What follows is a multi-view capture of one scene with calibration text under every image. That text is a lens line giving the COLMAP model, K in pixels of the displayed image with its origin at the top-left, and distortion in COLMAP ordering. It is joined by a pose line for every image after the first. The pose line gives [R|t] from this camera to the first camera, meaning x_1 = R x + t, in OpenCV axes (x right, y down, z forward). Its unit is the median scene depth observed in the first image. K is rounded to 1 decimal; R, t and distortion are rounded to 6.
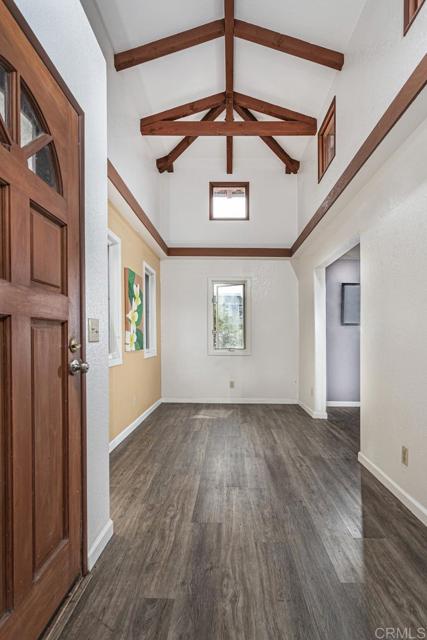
lens RADIAL K [[302.3, 0, 216.0], [0, 302.3, 333.6], [0, 0, 1]] dist [0.003607, 0.000731]
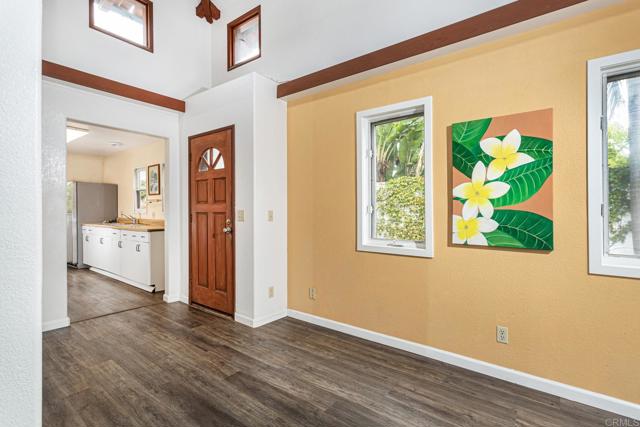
lens RADIAL K [[302.3, 0, 318.3], [0, 302.3, 213.7], [0, 0, 1]] dist [0.003607, 0.000731]
pose [[-0.558414, -0.008478, -0.829519, 0.751020], [-0.001596, 0.999957, -0.009145, -0.003416], [0.829561, -0.003783, -0.558403, 1.853569]]
